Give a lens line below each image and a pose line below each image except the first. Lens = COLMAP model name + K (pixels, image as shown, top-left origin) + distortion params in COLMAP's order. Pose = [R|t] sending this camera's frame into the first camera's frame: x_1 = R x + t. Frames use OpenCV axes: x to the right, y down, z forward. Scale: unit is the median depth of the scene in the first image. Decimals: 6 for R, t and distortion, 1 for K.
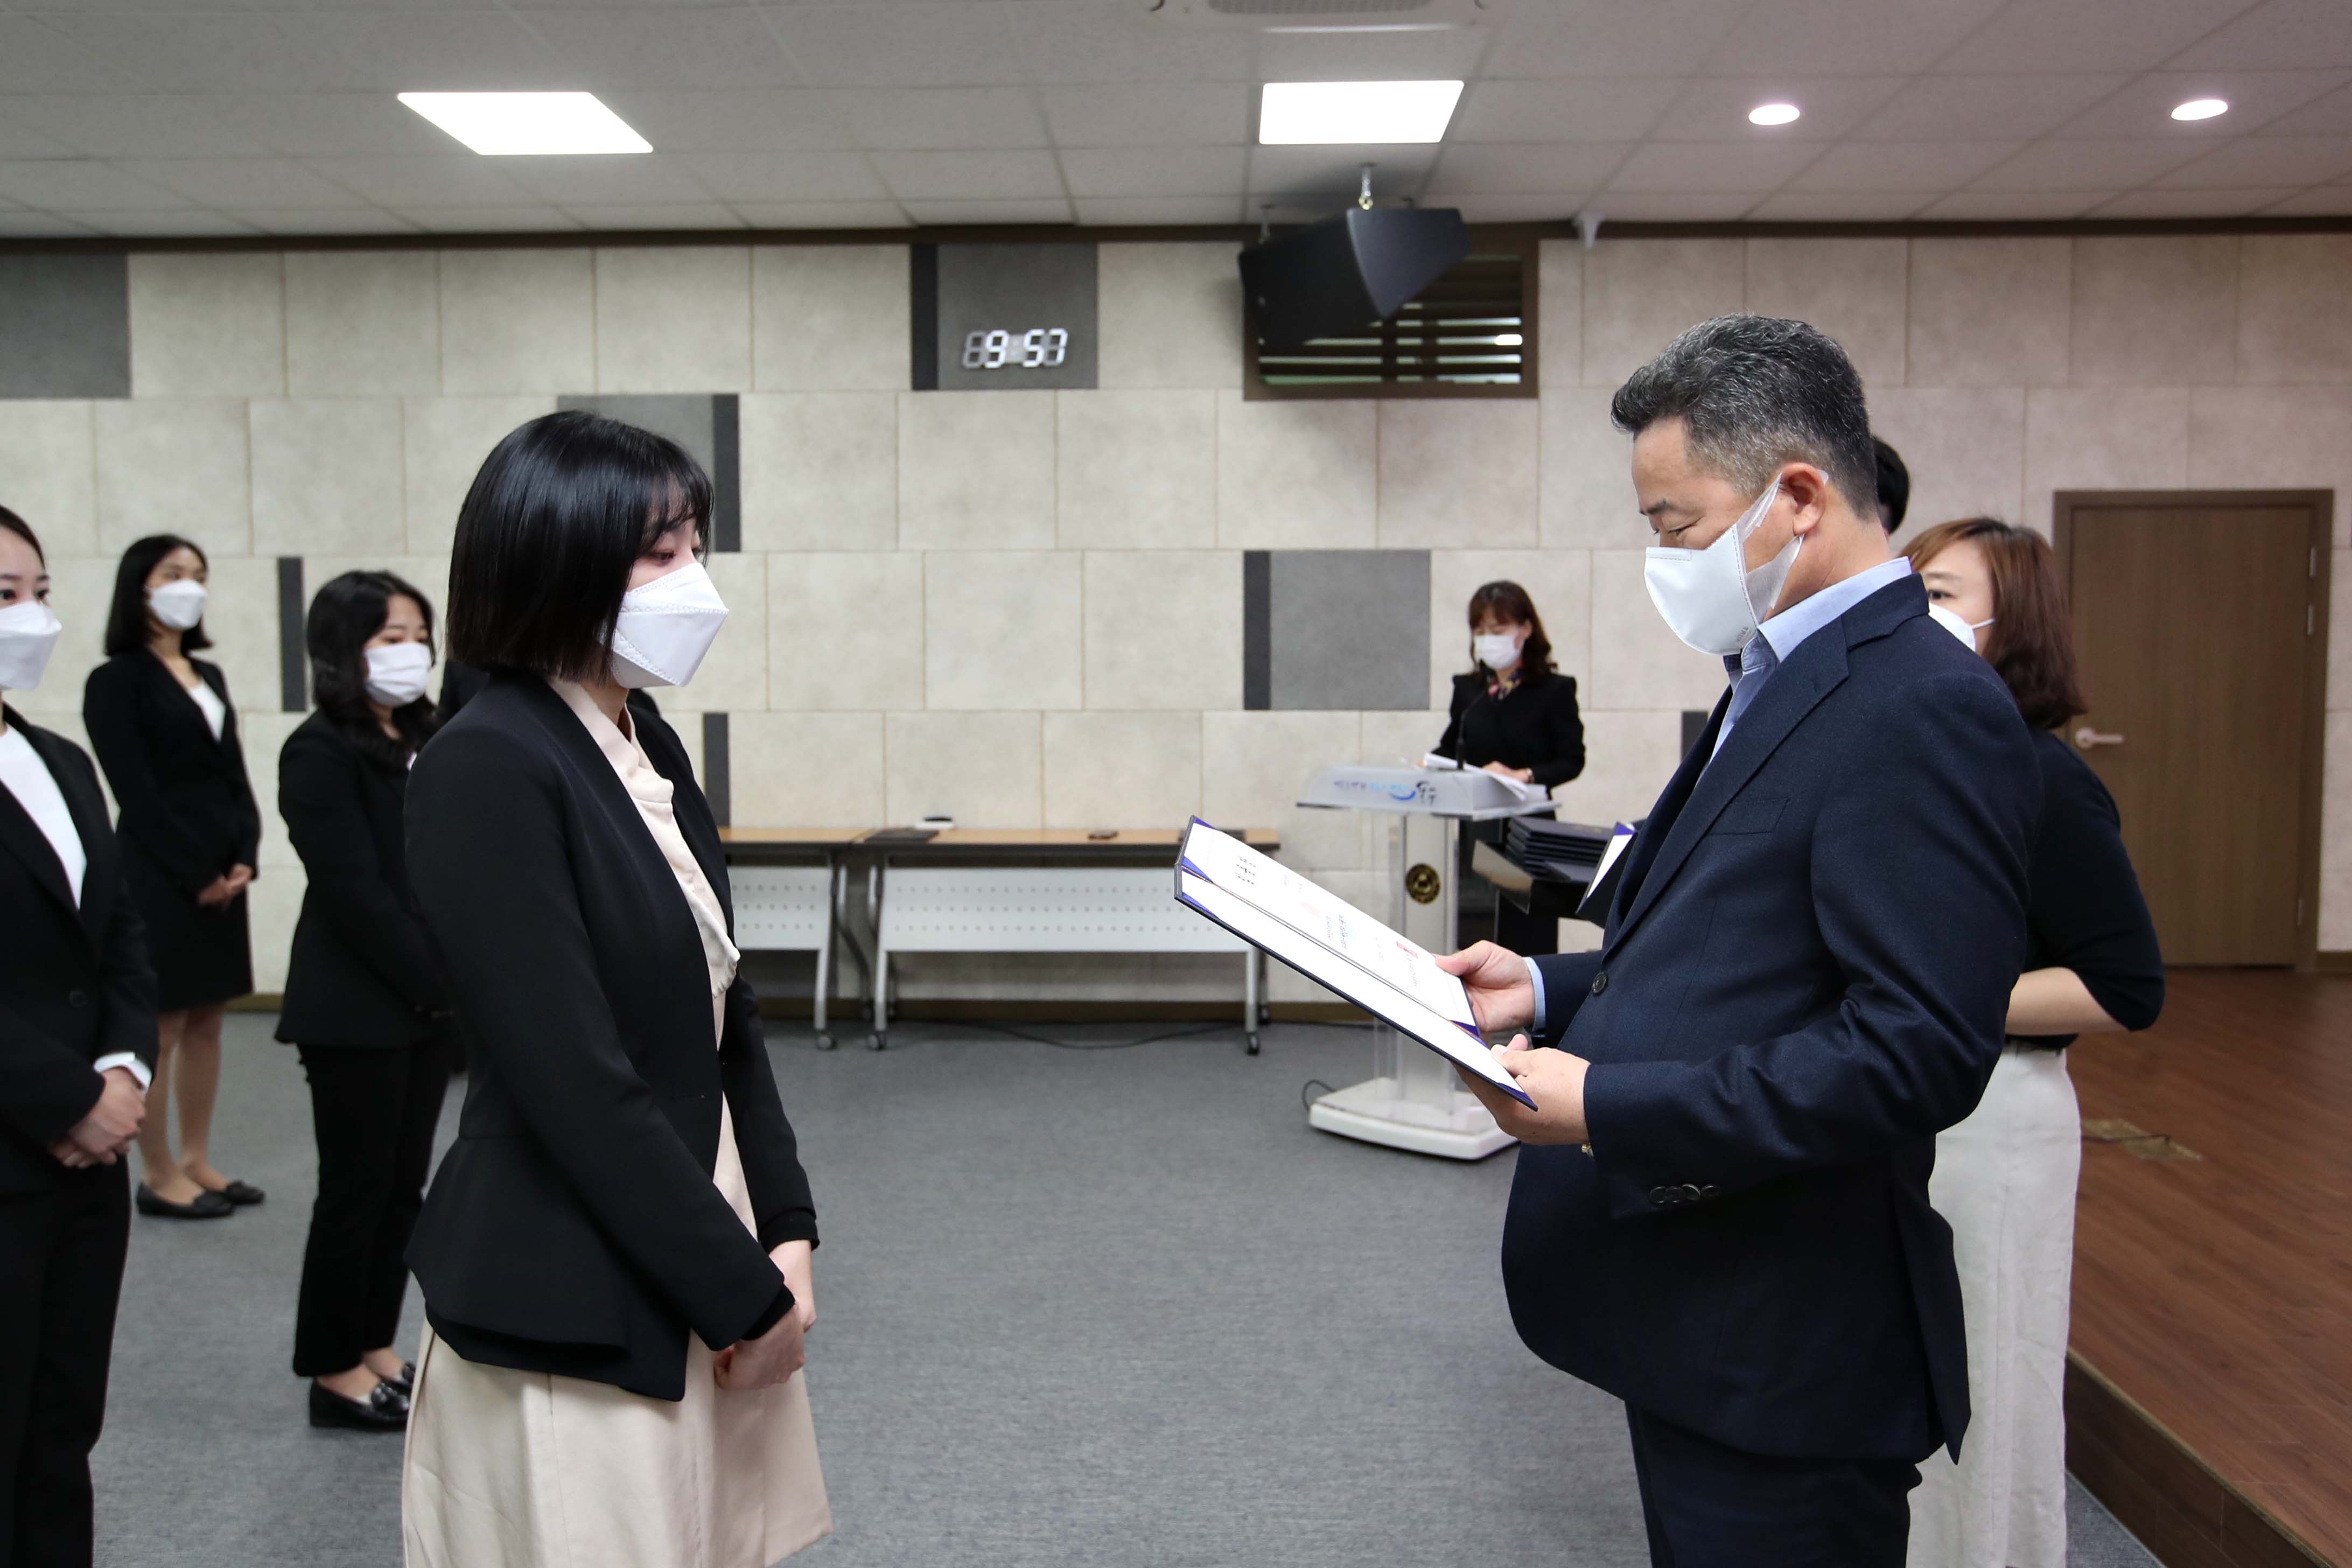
lens RADIAL K [[1755.6, 0, 1179.8], [0, 1755.6, 736.7], [0, 0, 1]] dist [-0.063619, 0.091424]
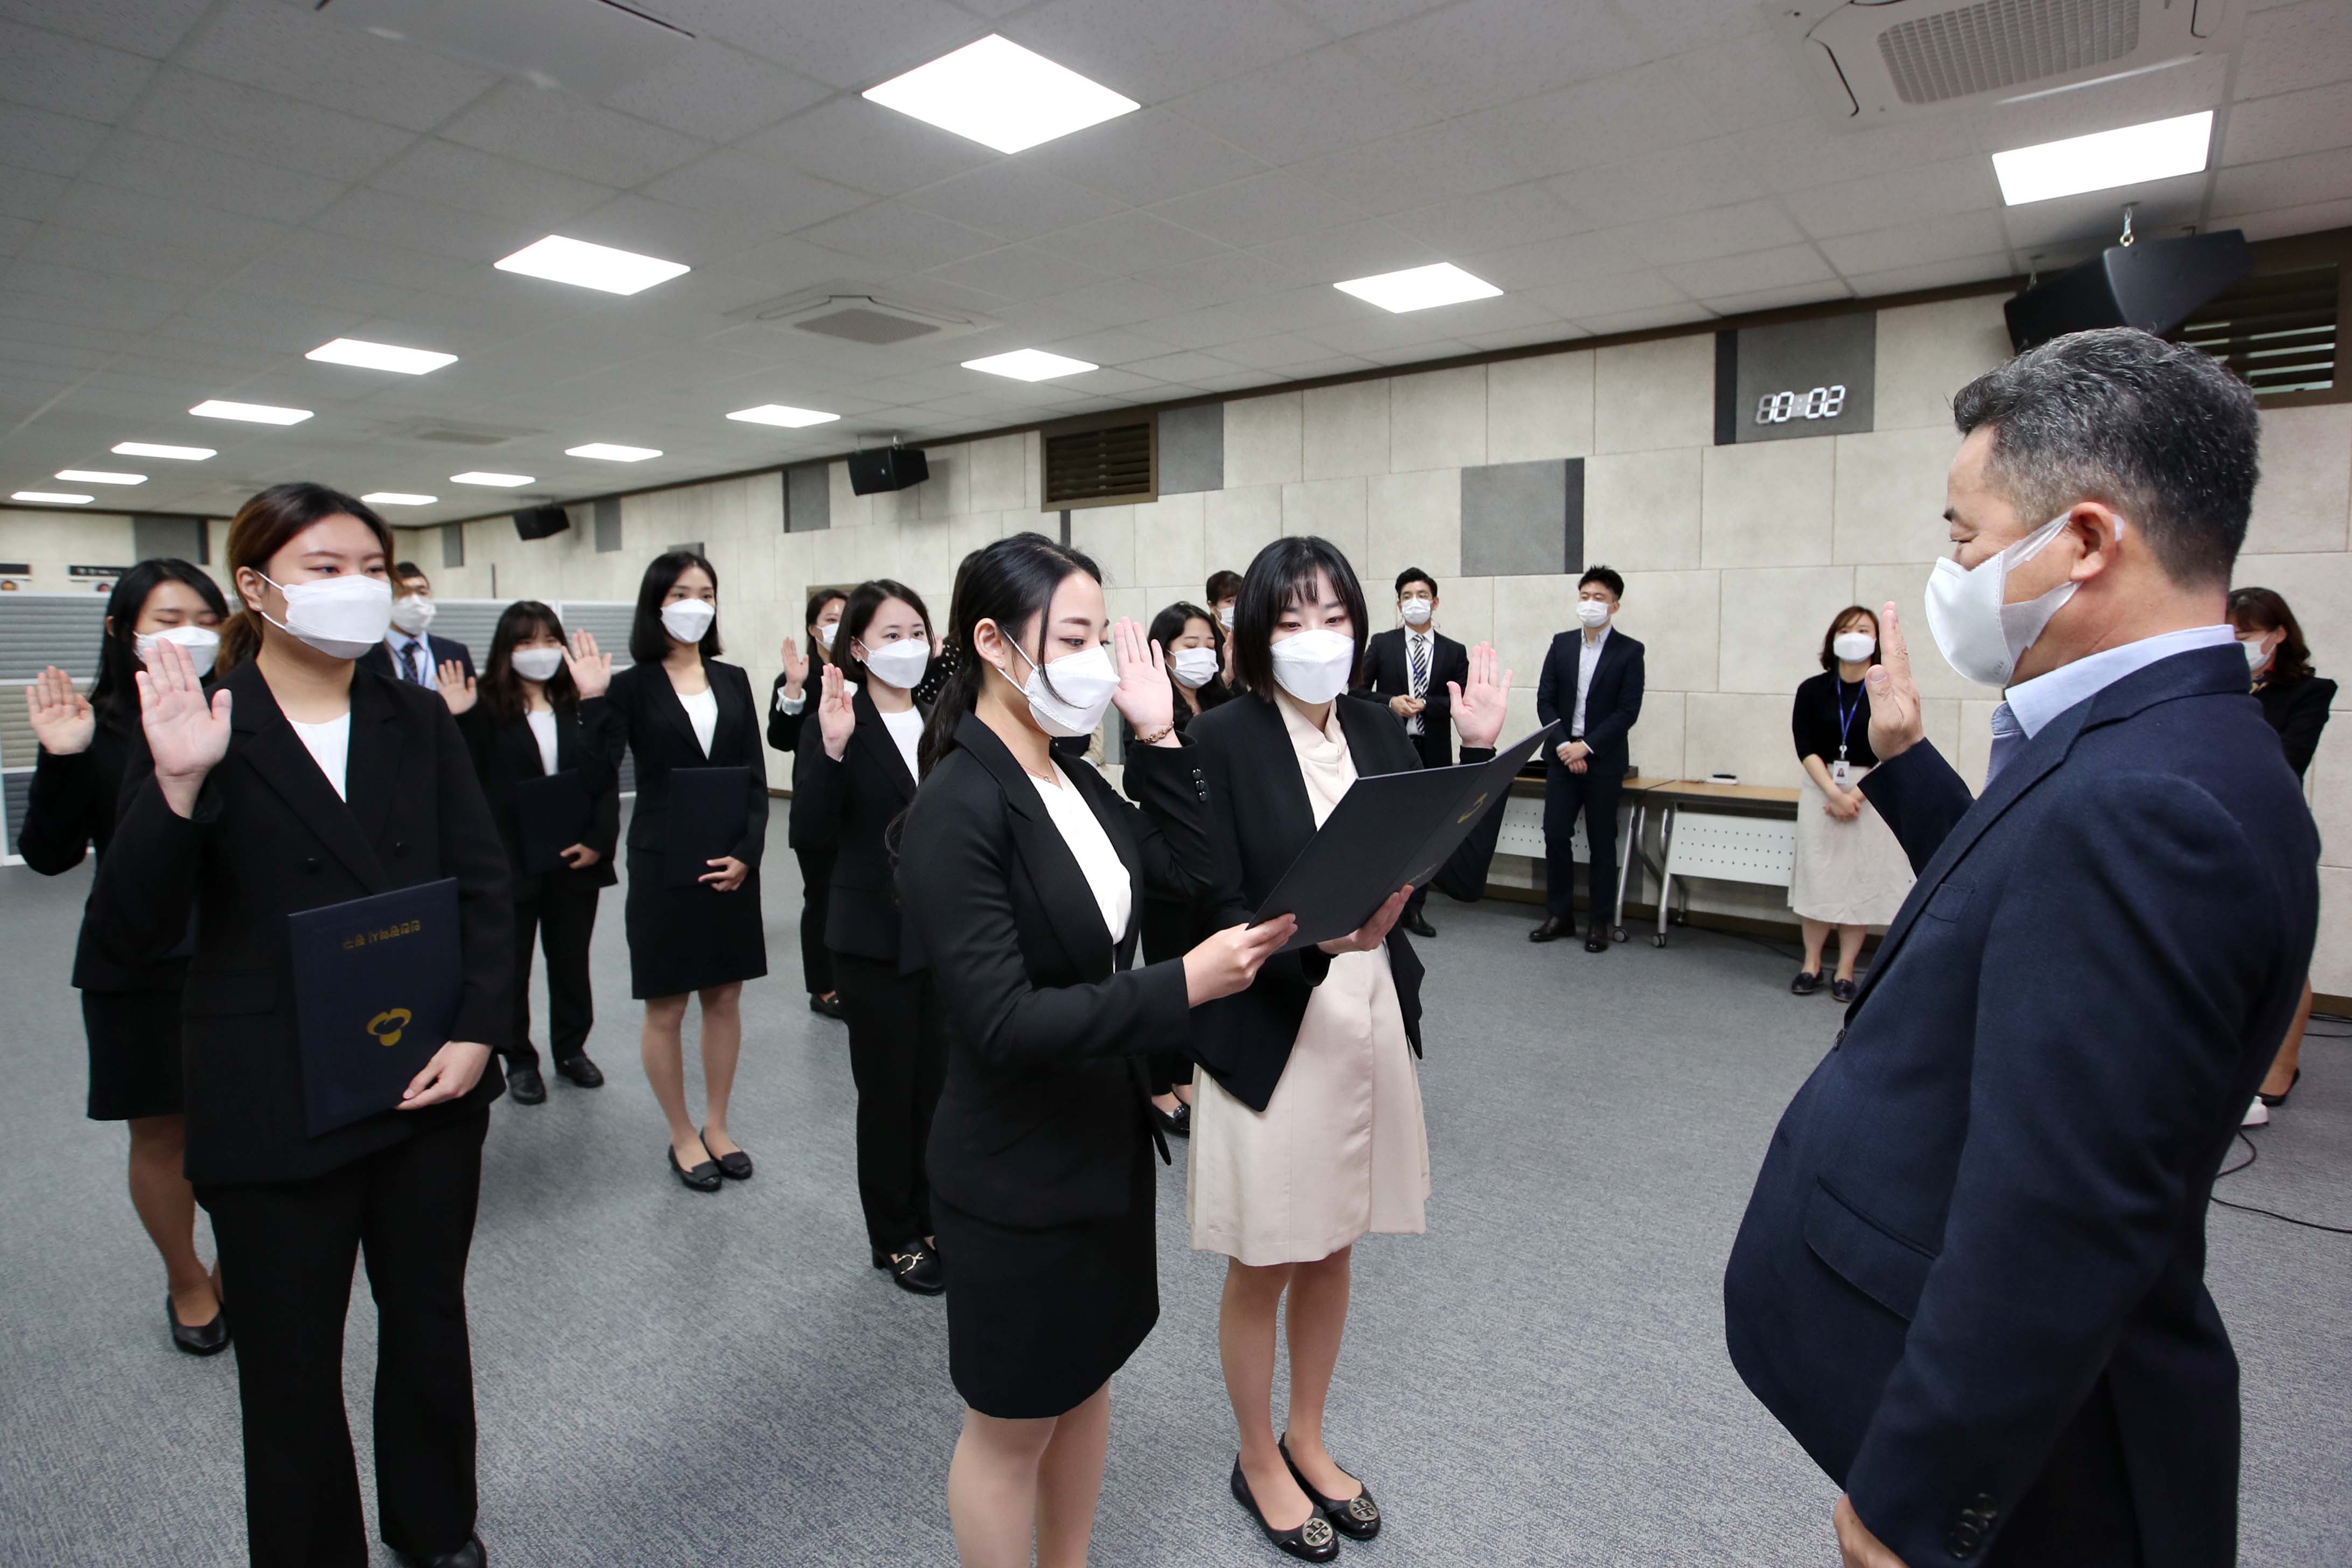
lens RADIAL K [[1228.5, 0, 1190.5], [0, 1228.5, 715.1], [0, 0, 1]] dist [-0.040823, 0.013086]
pose [[0.804413, 0.039693, -0.592742, 0.079013], [-0.028919, 0.999199, 0.027665, -0.011831], [0.593366, -0.005113, 0.804917, 0.042179]]
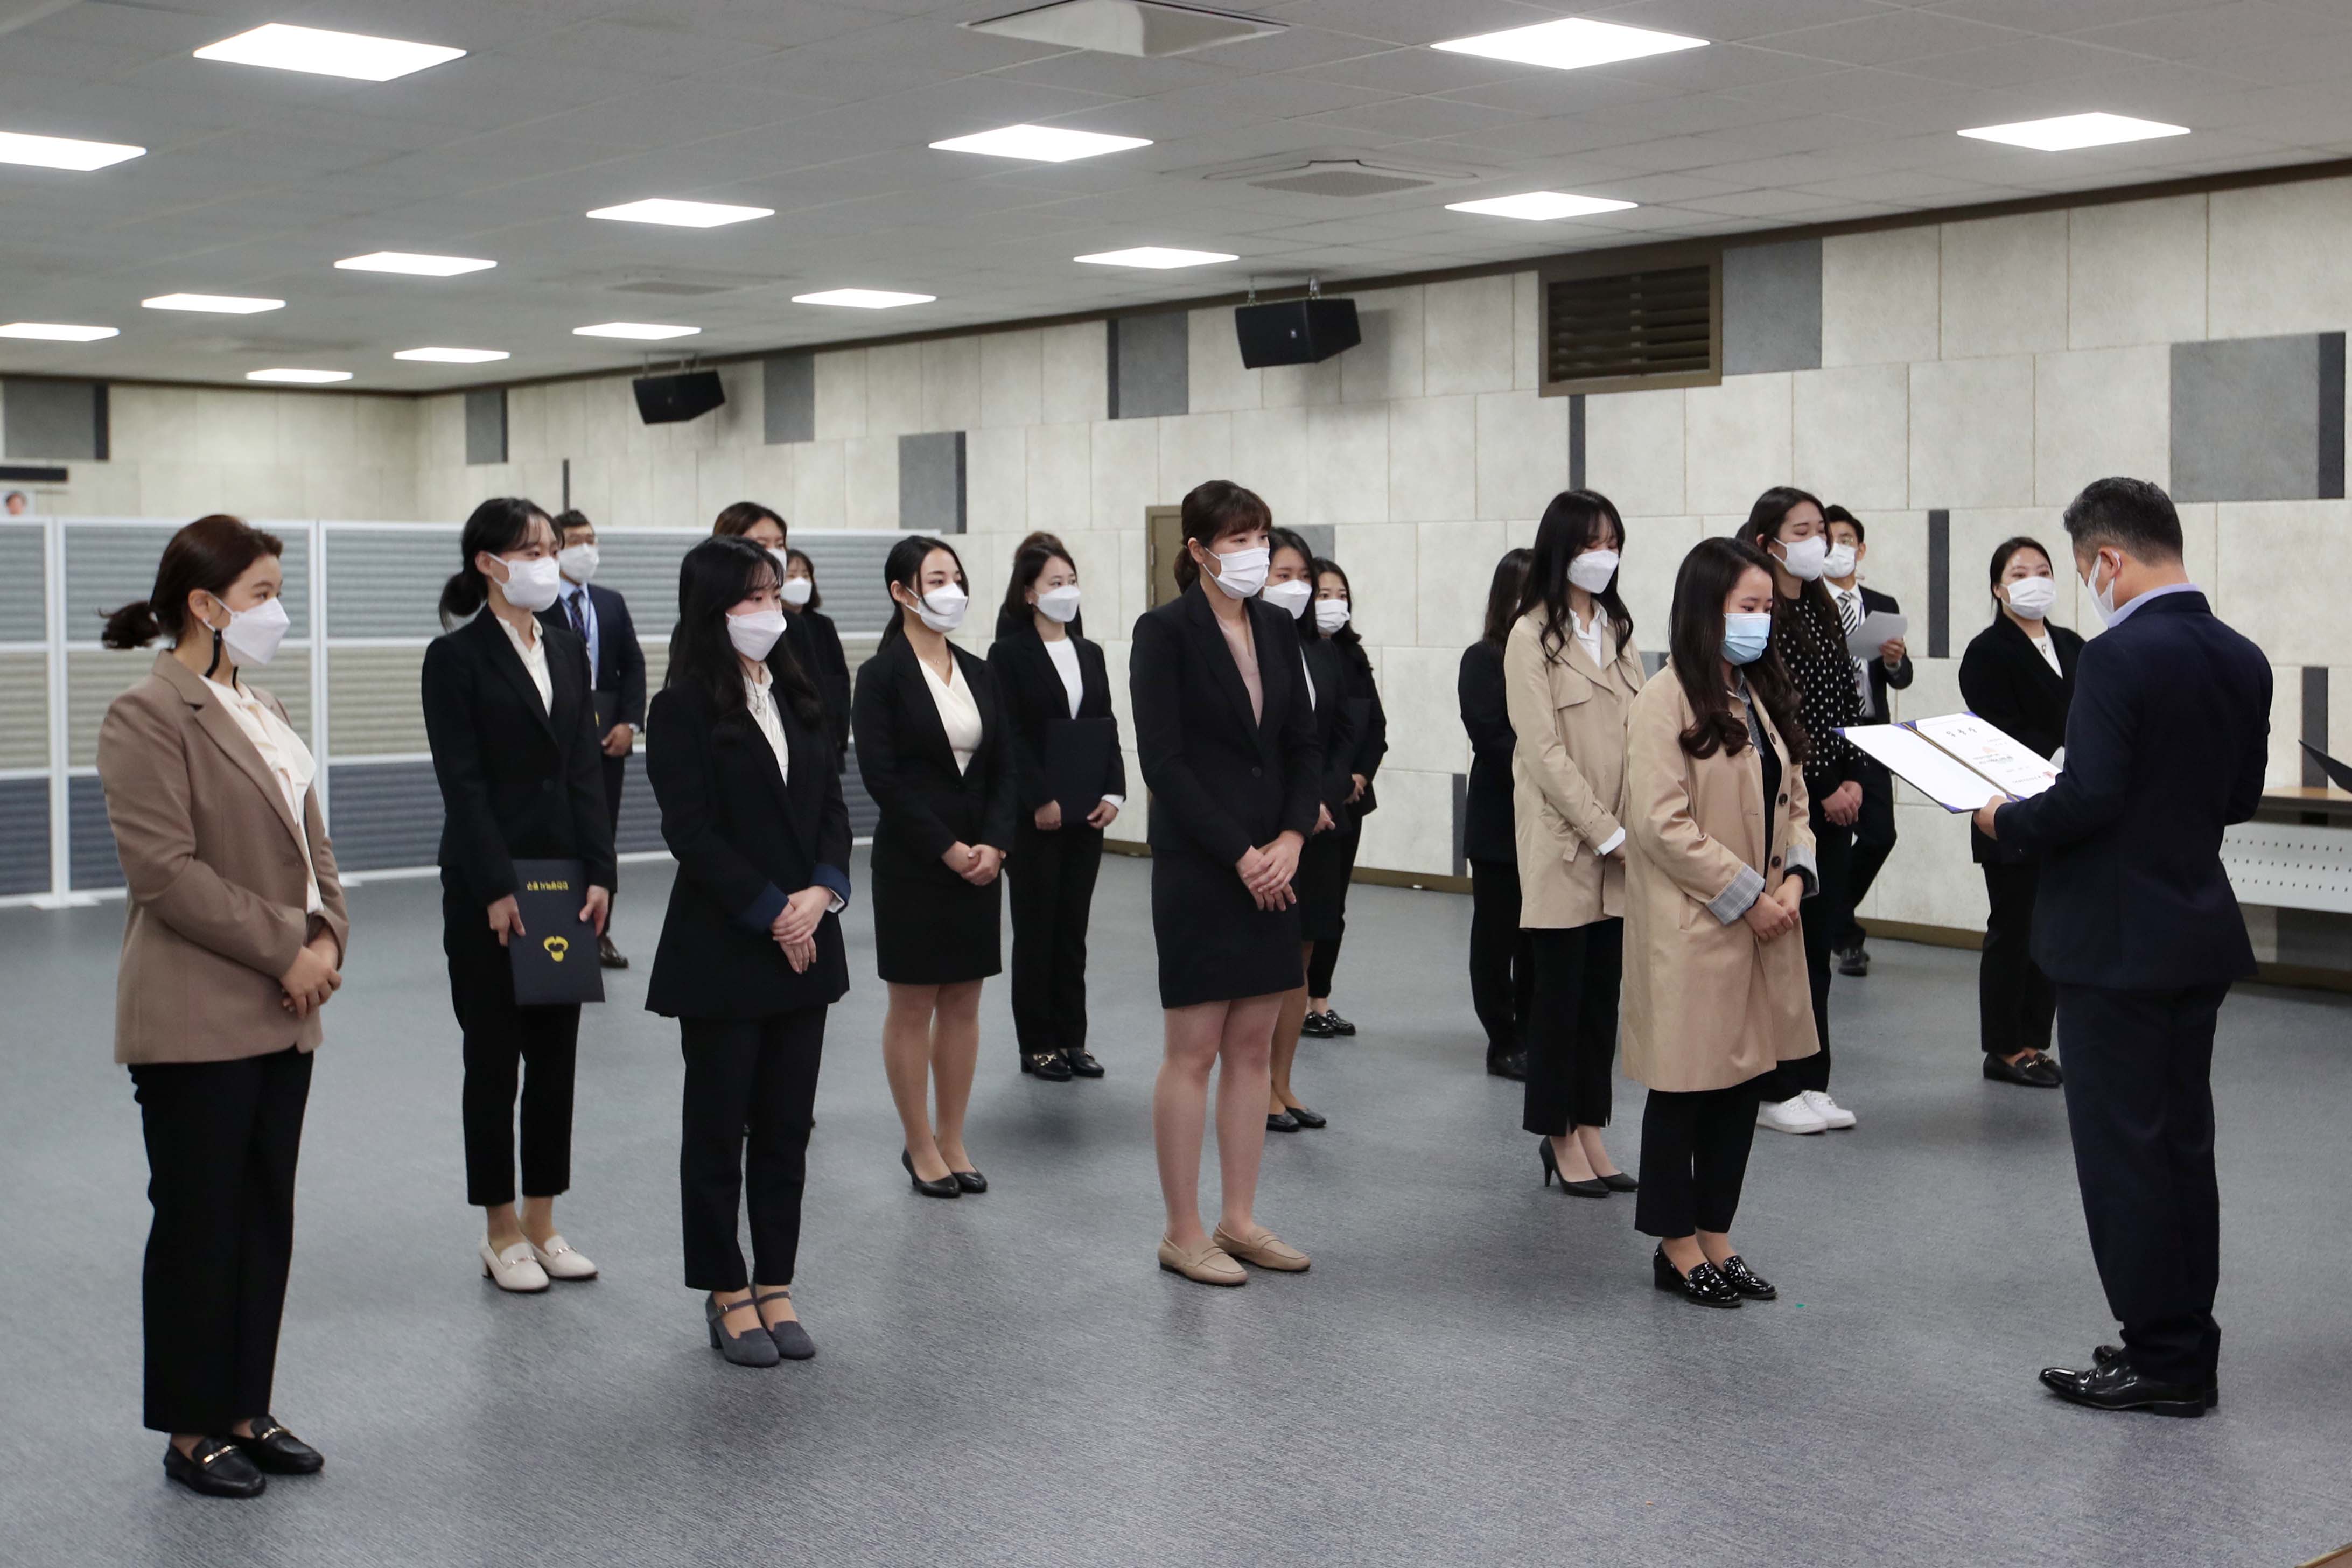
lens RADIAL K [[2721.4, 0, 1299.3], [0, 2721.4, 657.7], [0, 0, 1]] dist [0.057775, -0.005919]
pose [[0.682278, 0.022262, -0.730754, 0.472385], [-0.037128, 0.999302, -0.004222, 0.008405], [0.730149, 0.030012, 0.682628, -0.447307]]
